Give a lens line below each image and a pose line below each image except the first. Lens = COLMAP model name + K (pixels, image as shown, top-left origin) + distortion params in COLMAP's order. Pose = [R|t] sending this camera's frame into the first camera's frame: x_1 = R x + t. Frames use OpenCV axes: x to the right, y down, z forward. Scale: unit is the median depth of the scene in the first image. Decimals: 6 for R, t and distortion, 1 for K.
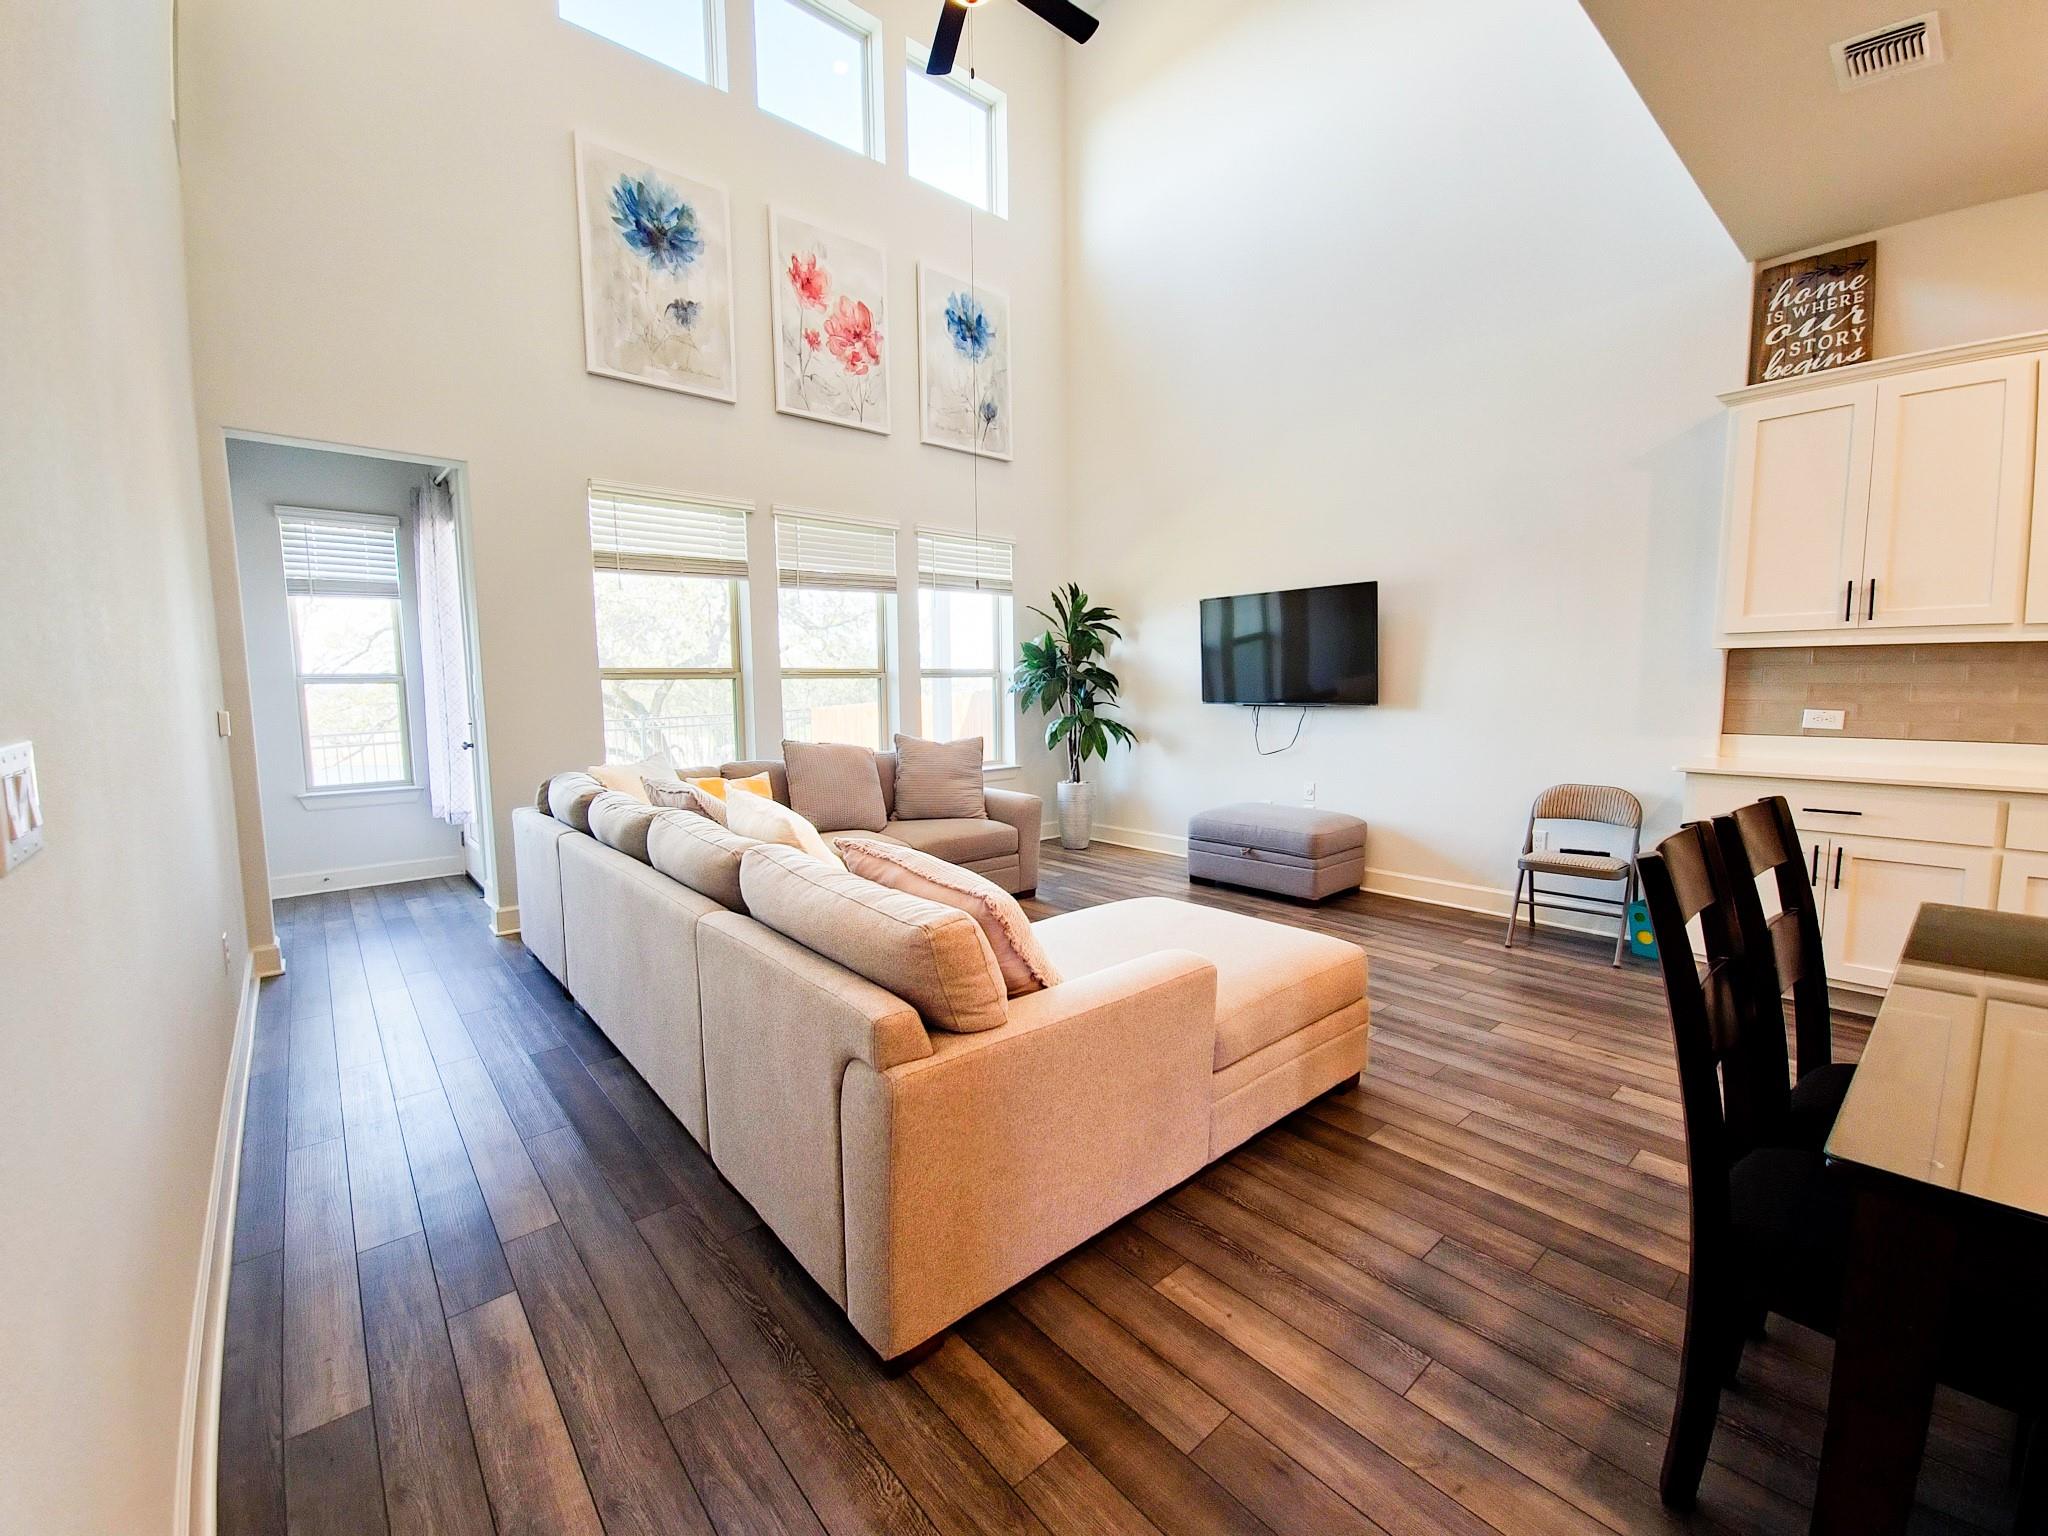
lens RADIAL K [[835.4, 0, 1020.7], [0, 835.4, 764.6], [0, 0, 1]] dist [0.014329, -0.011437]
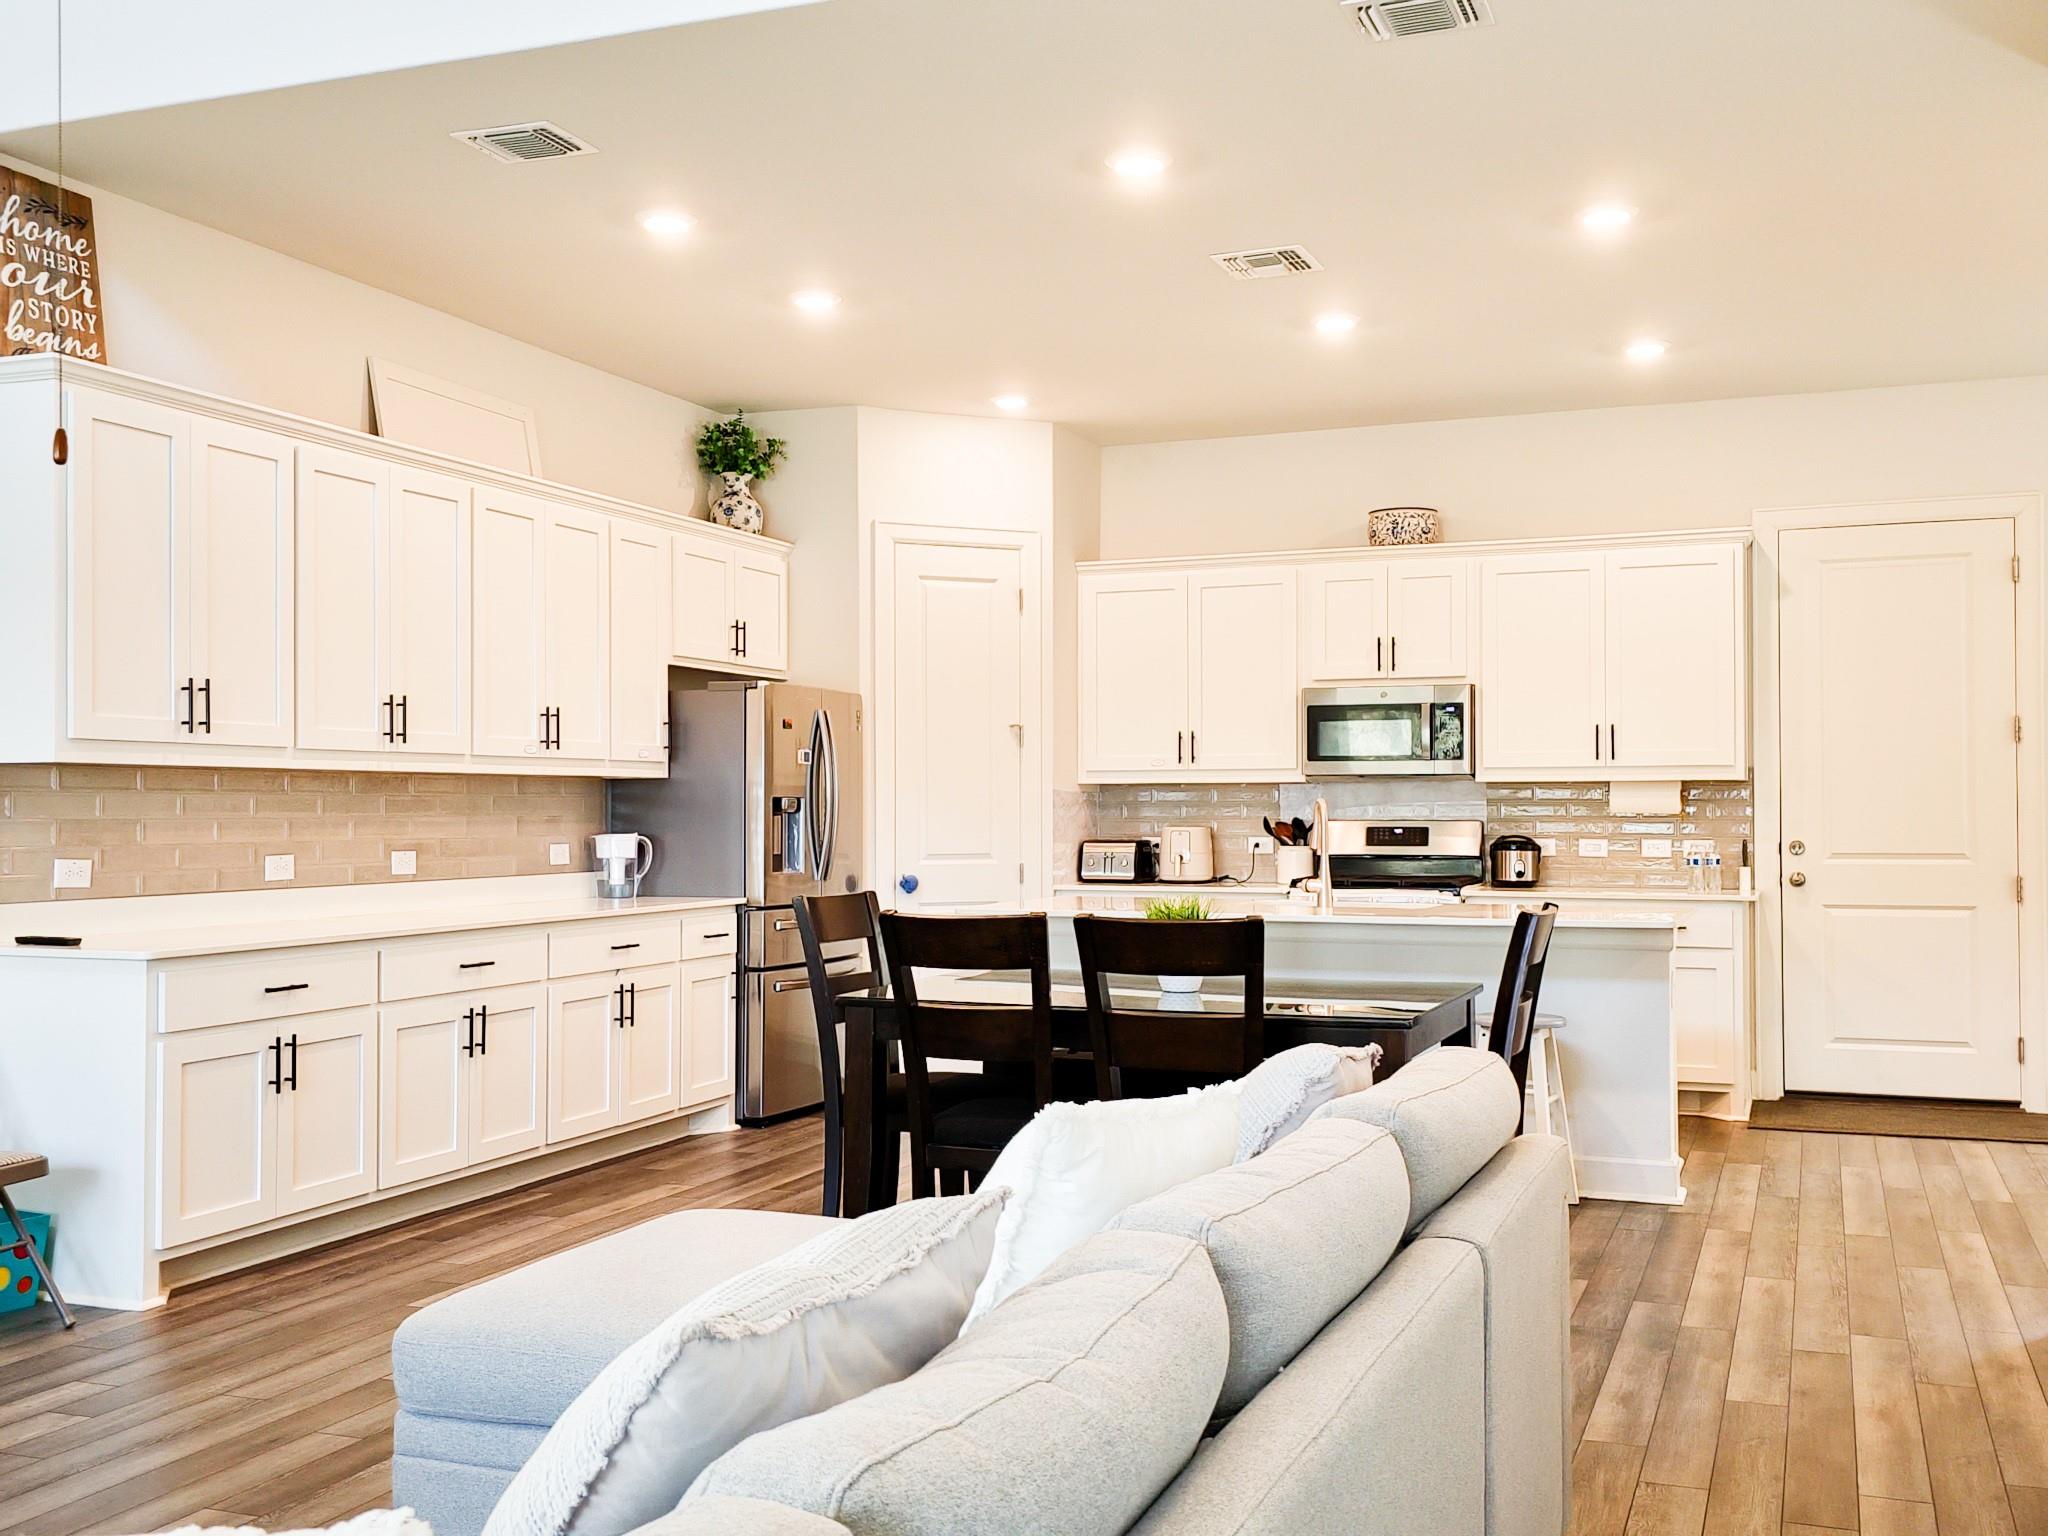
lens RADIAL K [[1993.8, 0, 1034.6], [0, 1993.8, 787.4], [0, 0, 1]] dist [0.101710, -0.157372]
pose [[-0.469736, 0.019574, 0.882590, -0.562763], [0.093278, 0.995258, 0.027572, -0.065871], [-0.877865, 0.095278, -0.469334, 0.745262]]
